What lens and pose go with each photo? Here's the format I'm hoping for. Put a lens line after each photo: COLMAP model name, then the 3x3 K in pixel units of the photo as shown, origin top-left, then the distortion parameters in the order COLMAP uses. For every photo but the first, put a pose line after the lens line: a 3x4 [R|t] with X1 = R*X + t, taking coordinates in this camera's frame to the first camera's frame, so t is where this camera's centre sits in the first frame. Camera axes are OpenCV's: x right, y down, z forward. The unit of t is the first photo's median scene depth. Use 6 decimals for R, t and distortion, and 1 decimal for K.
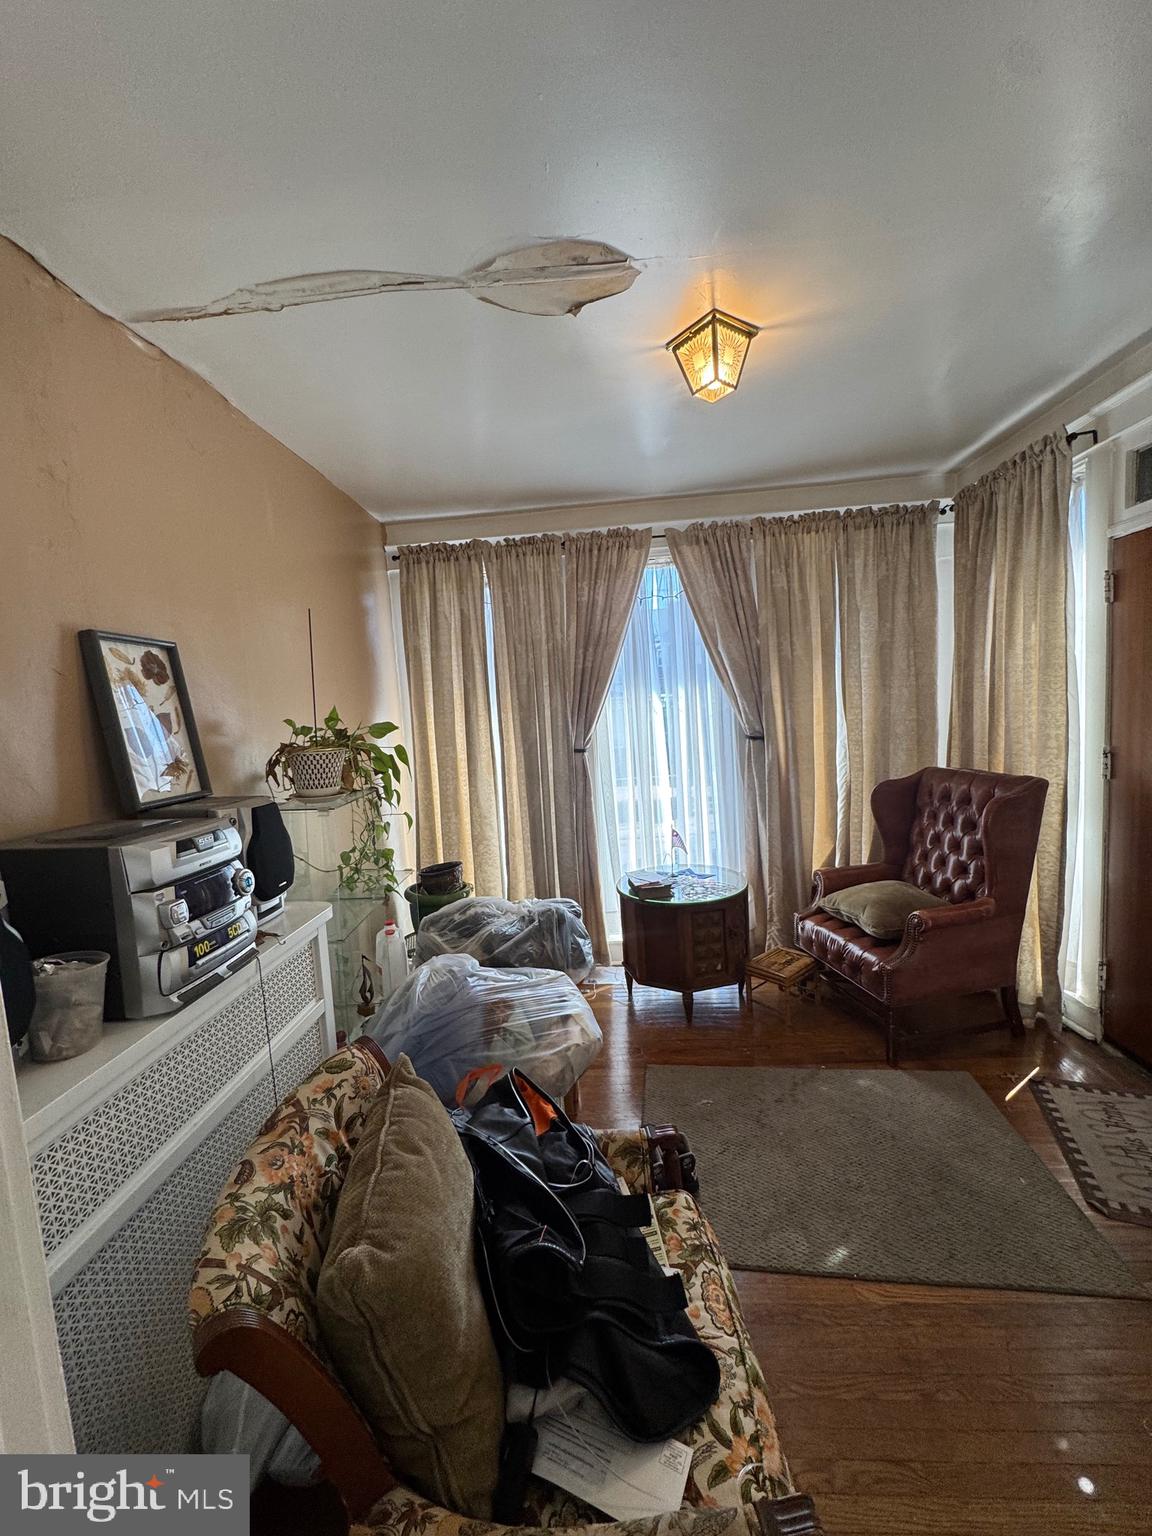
lens RADIAL K [[613.9, 0, 575.5], [0, 613.9, 767.4], [0, 0, 1]] dist [-0.004706, 0.000769]
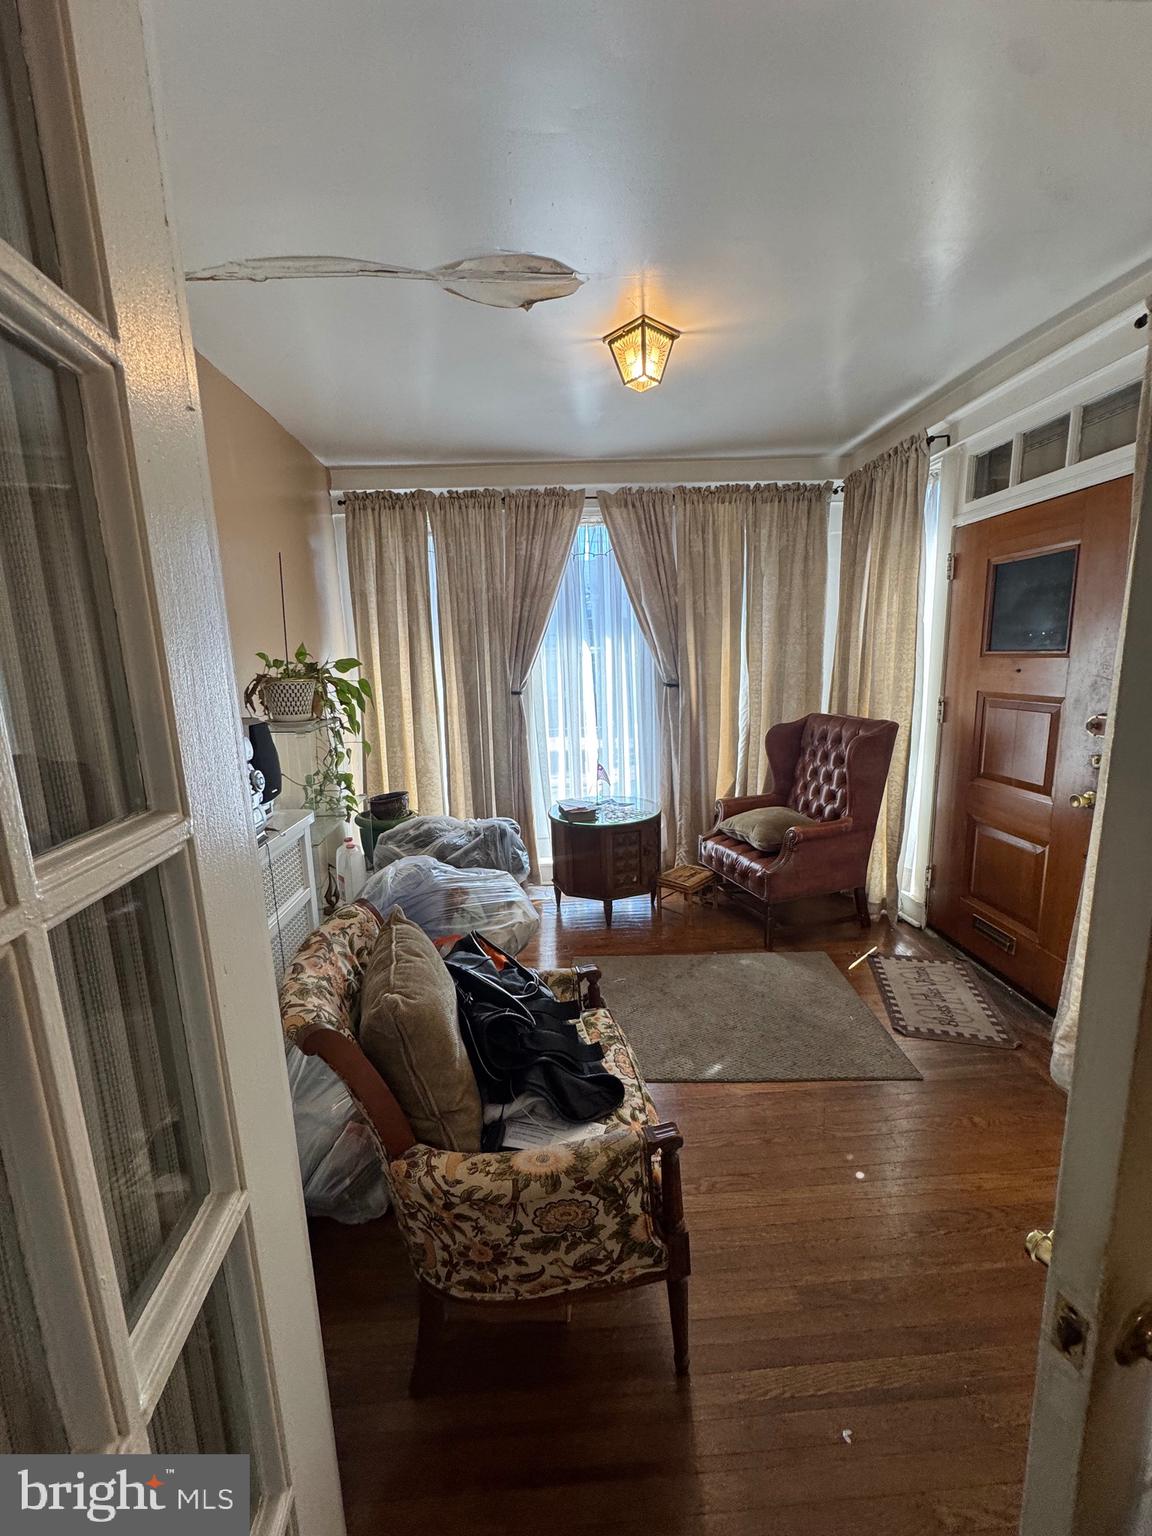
lens RADIAL K [[613.9, 0, 575.3], [0, 613.9, 767.6], [0, 0, 1]] dist [-0.004706, 0.000769]
pose [[0.992477, 0.009456, 0.122068, -0.030575], [-0.018891, 0.996901, 0.076369, 0.029655], [-0.120967, -0.078101, 0.989579, -0.166538]]
